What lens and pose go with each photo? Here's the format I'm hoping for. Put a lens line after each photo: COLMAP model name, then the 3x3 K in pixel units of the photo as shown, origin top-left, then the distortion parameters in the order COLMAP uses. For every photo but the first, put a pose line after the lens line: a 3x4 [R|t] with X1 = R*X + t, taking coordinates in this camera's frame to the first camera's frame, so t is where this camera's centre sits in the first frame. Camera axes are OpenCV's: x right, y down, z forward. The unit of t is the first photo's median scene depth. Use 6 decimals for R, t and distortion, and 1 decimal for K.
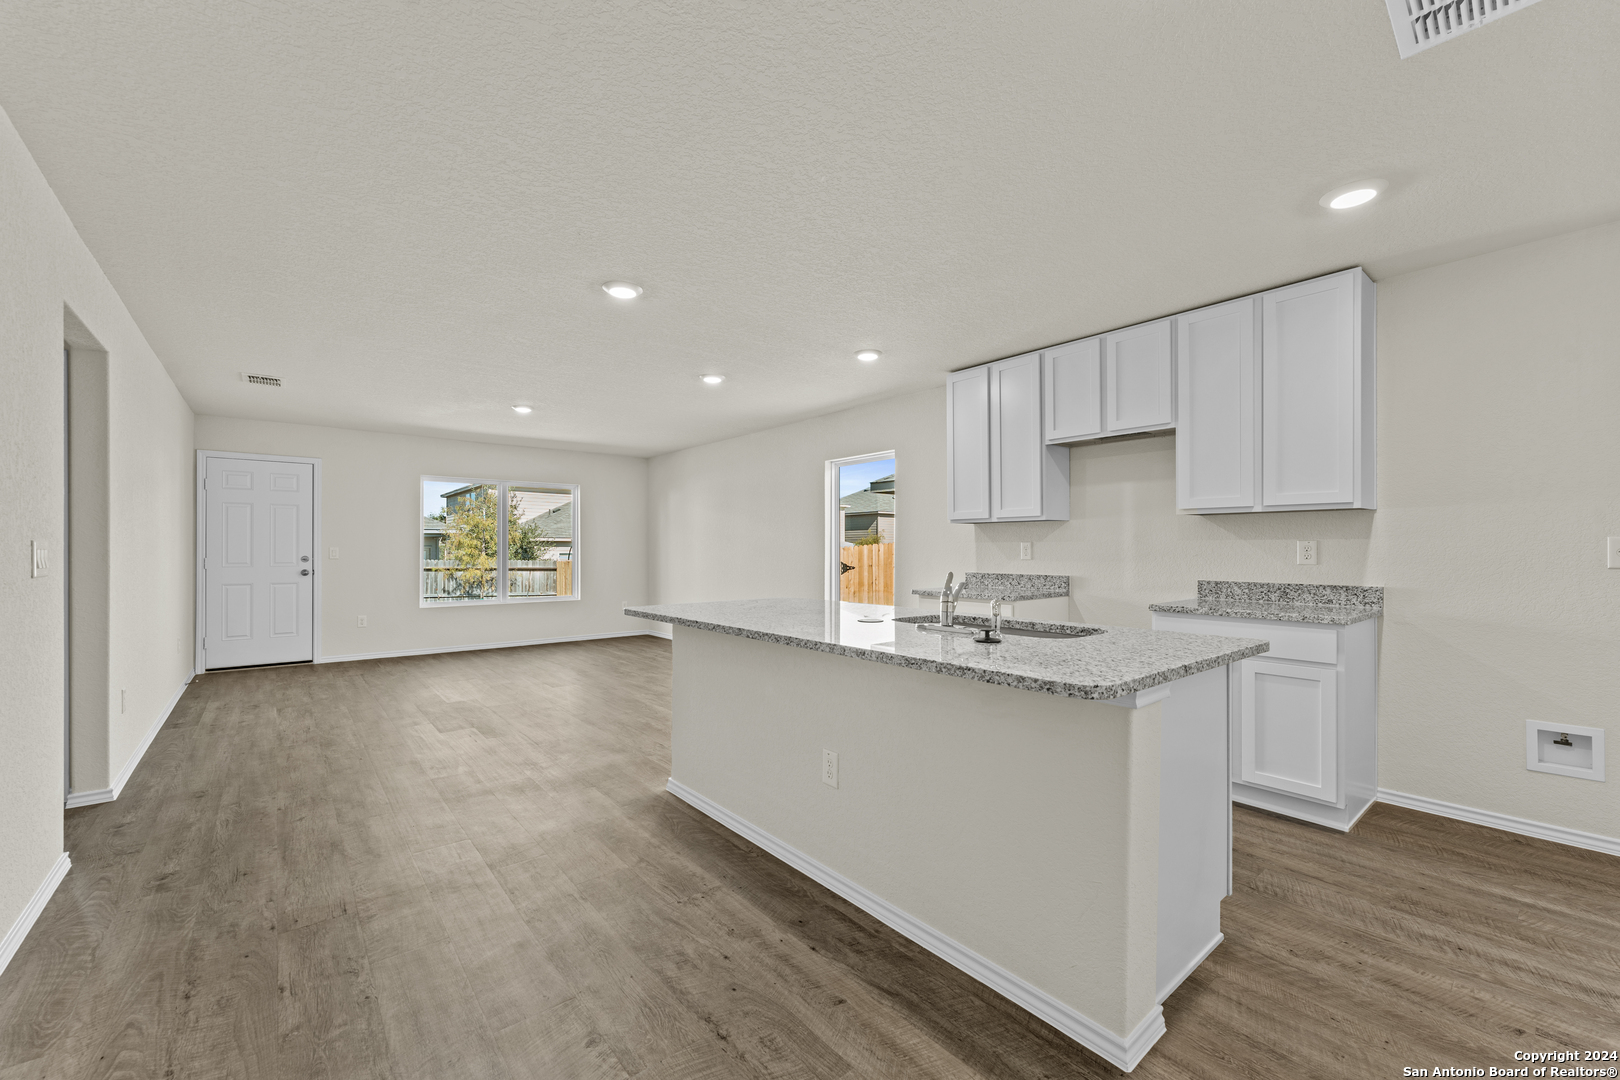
lens RADIAL K [[650.4, 0, 802.4], [0, 650.4, 544.0], [0, 0, 1]] dist [0.000085, -0.000050]
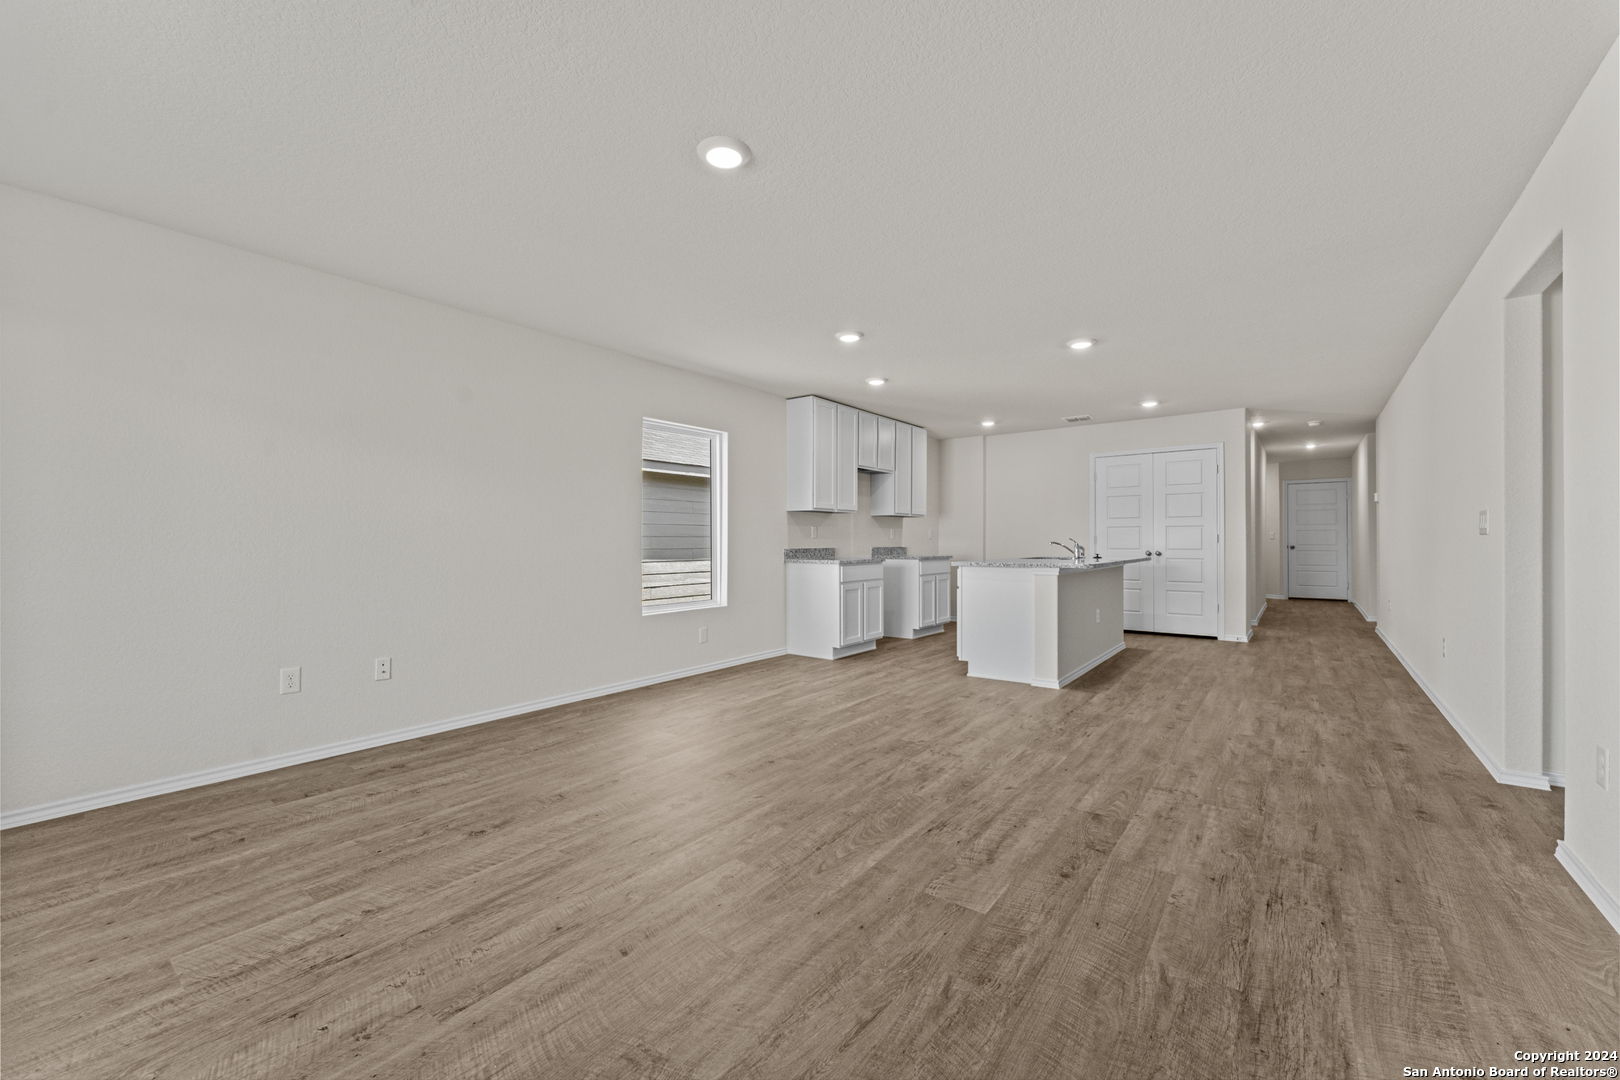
lens RADIAL K [[650.4, 0, 808.0], [0, 650.4, 547.5], [0, 0, 1]] dist [0.000085, -0.000050]
pose [[-0.238484, -0.006460, 0.971125, -1.147894], [-0.002000, 0.999979, 0.006161, 0.038224], [-0.971144, -0.000473, -0.238492, 1.455317]]
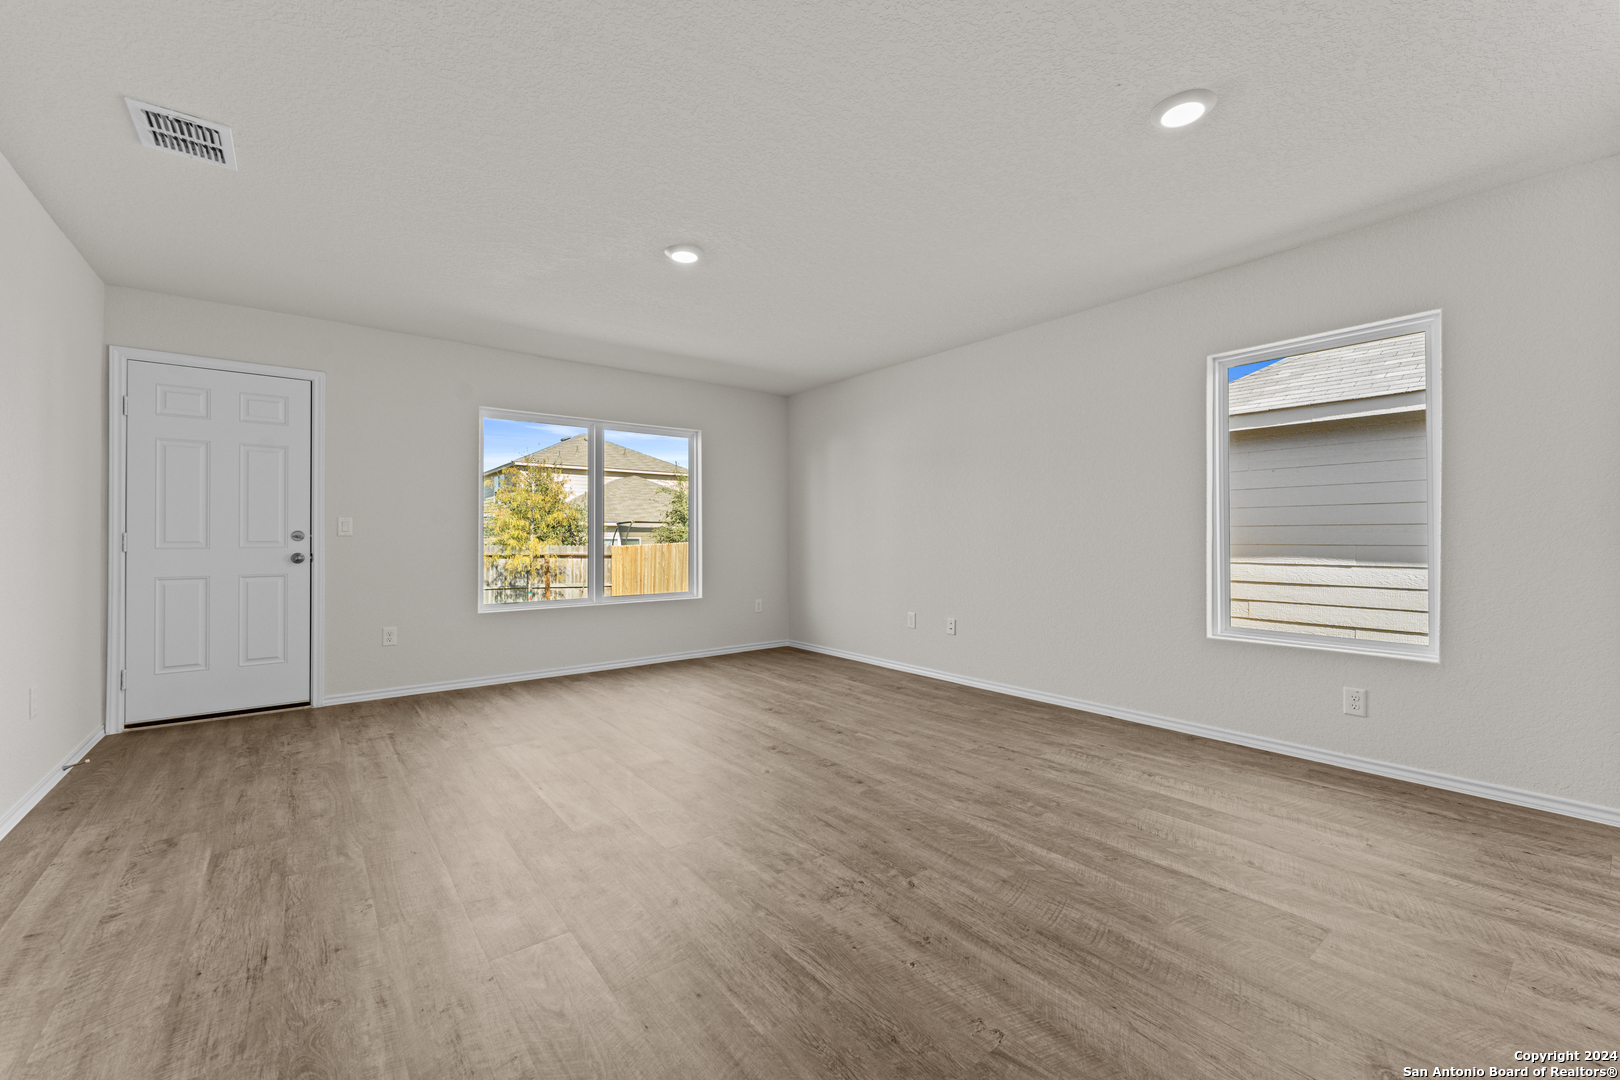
lens RADIAL K [[650.4, 0, 809.9], [0, 650.4, 530.0], [0, 0, 1]] dist [0.000085, -0.000050]
pose [[0.999888, -0.002323, -0.014804, -0.441364], [0.002285, 0.999994, -0.002586, 0.032634], [0.014810, 0.002552, 0.999887, 0.636471]]
